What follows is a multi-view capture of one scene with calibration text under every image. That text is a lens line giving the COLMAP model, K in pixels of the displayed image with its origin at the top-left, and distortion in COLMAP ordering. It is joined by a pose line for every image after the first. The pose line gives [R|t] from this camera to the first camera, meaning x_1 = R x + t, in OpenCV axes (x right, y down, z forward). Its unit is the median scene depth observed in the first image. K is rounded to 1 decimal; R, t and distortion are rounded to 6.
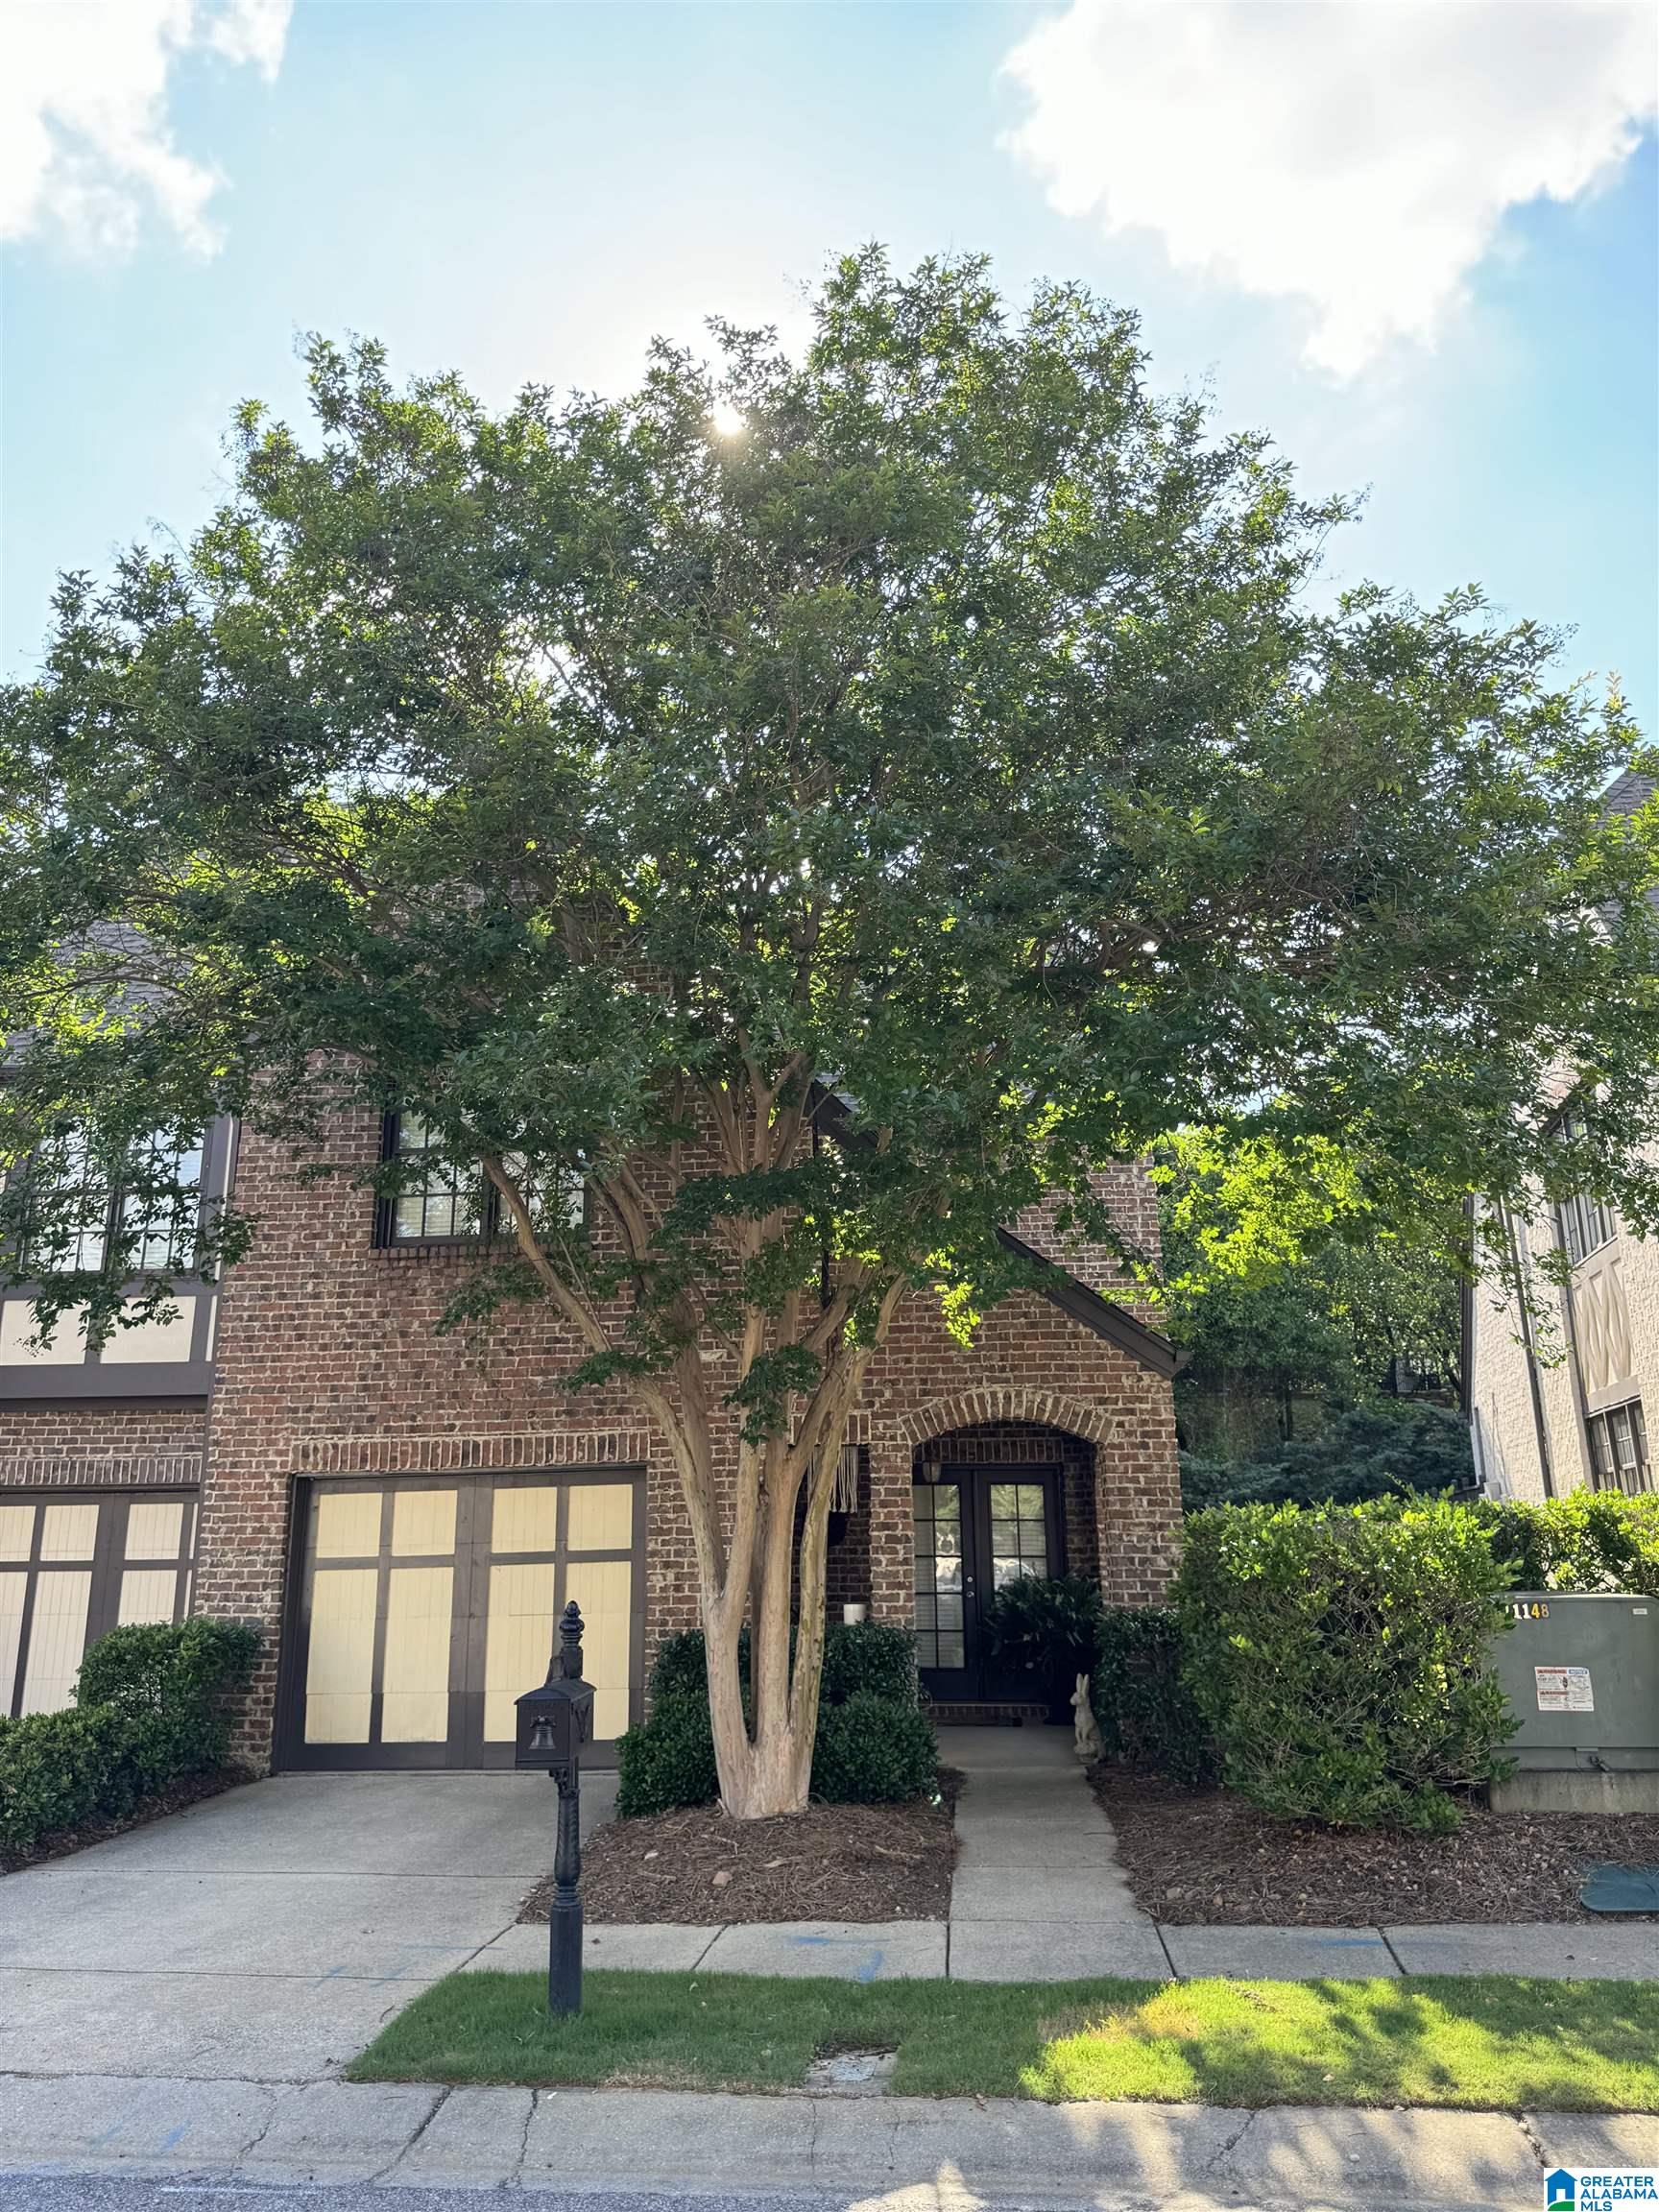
lens RADIAL K [[1554.8, 0, 829.5], [0, 1554.8, 1106.0], [0, 0, 1]] dist [0.166202, -0.349911]
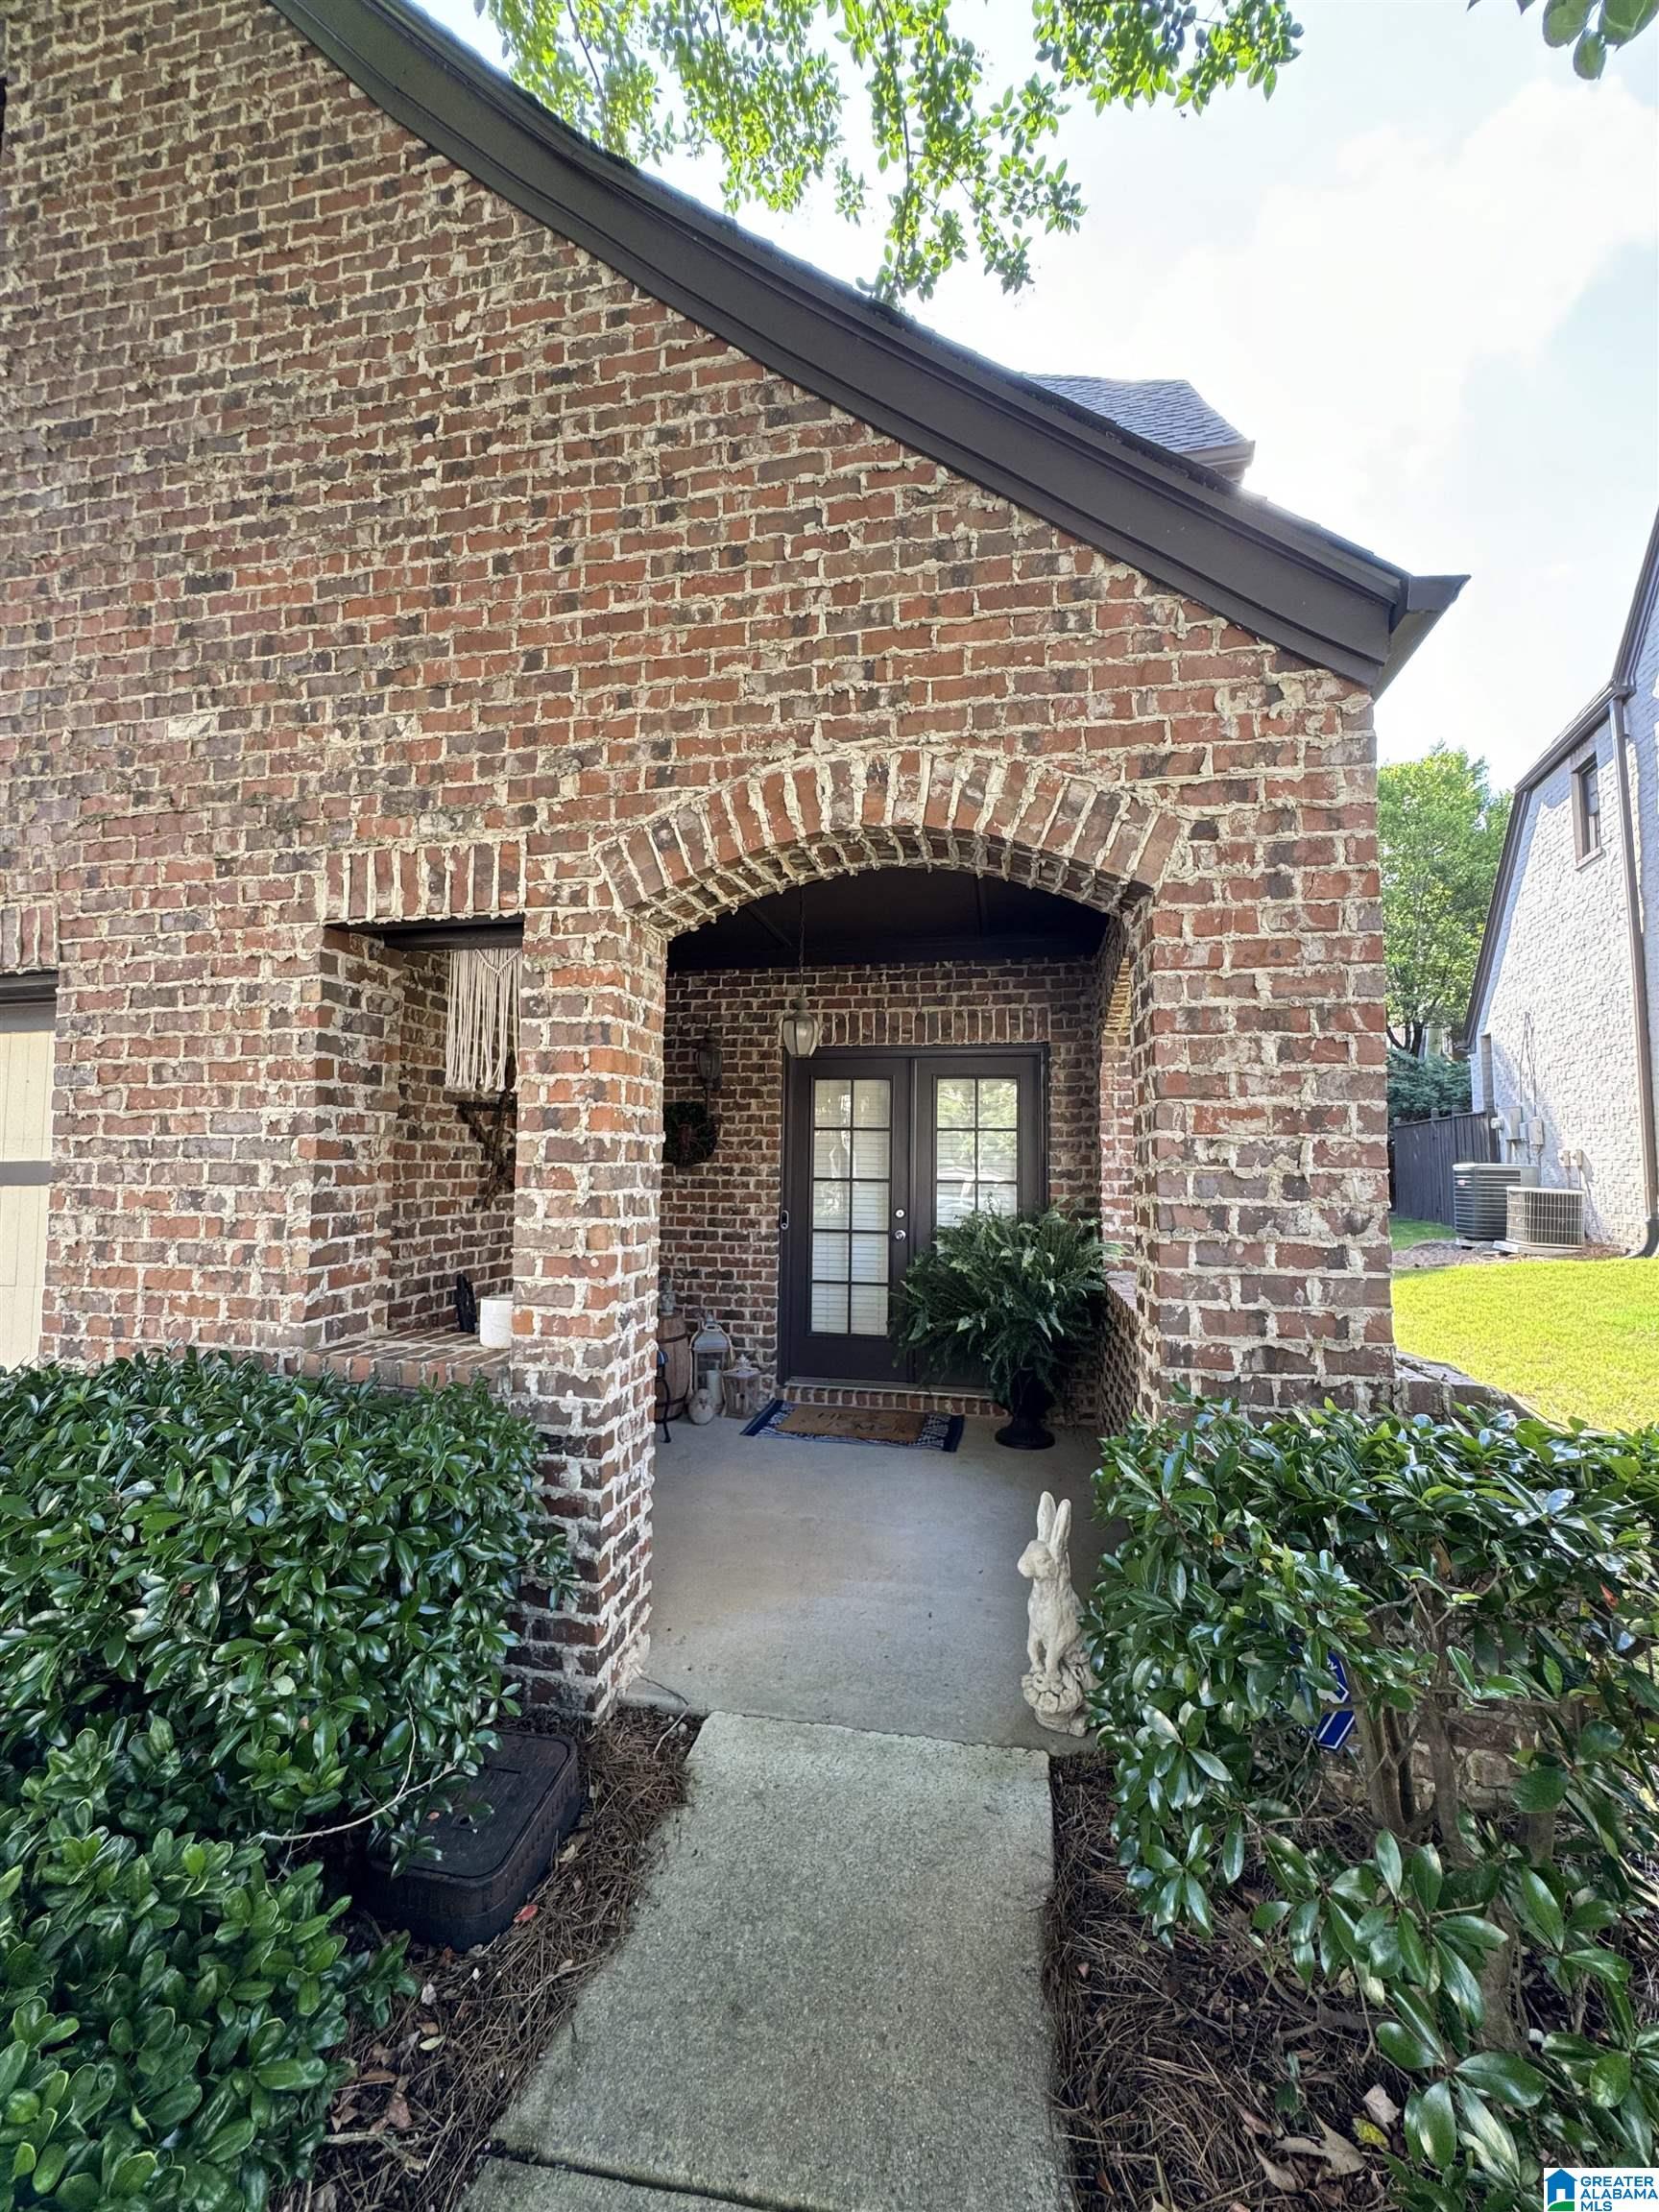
lens RADIAL K [[878.1, 0, 838.5], [0, 878.1, 1108.6], [0, 0, 1]] dist [0.001511, -0.000219]
pose [[0.993798, 0.009708, -0.110777, 0.125141], [0.013977, 0.977377, 0.211042, 0.213835], [0.110319, -0.211282, 0.971180, 0.773690]]
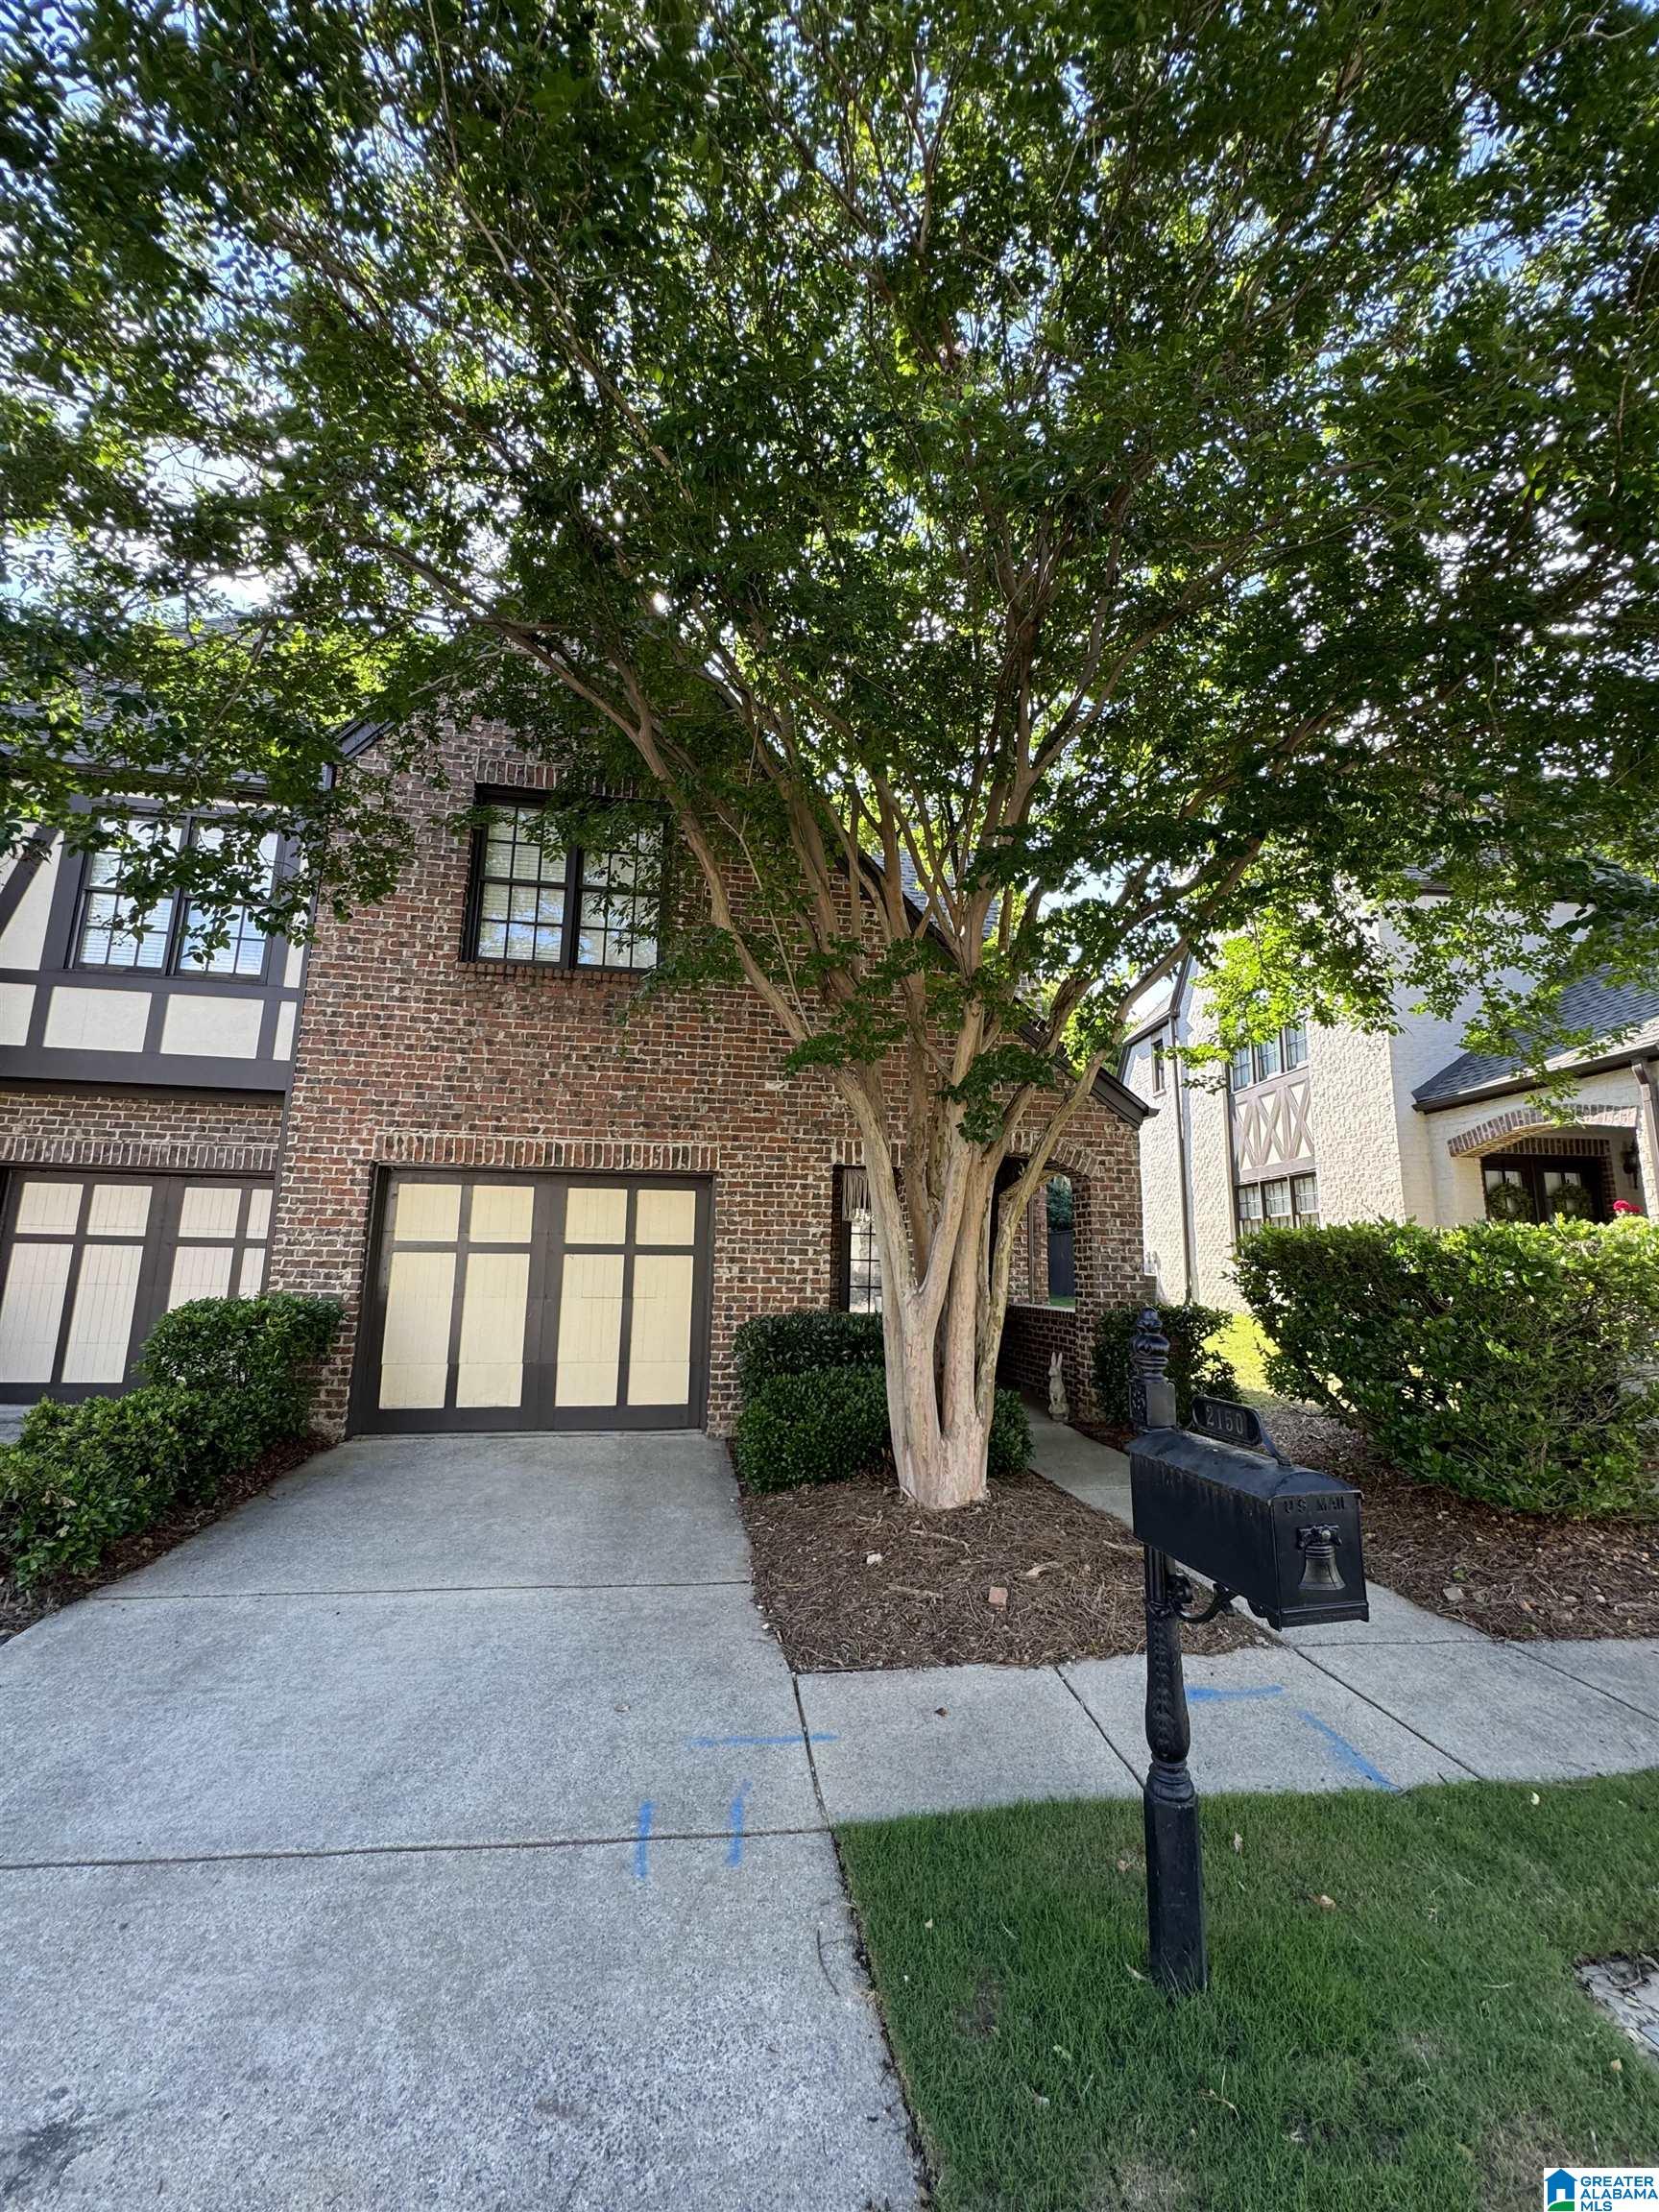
lens RADIAL K [[898.2, 0, 830.3], [0, 898.2, 1098.9], [0, 0, 1]] dist [-0.011862, -0.000188]
pose [[0.963583, 0.077129, 0.256045, -0.204965], [-0.101004, 0.991548, 0.081425, 0.112499], [-0.247601, -0.104321, 0.963229, 0.358243]]
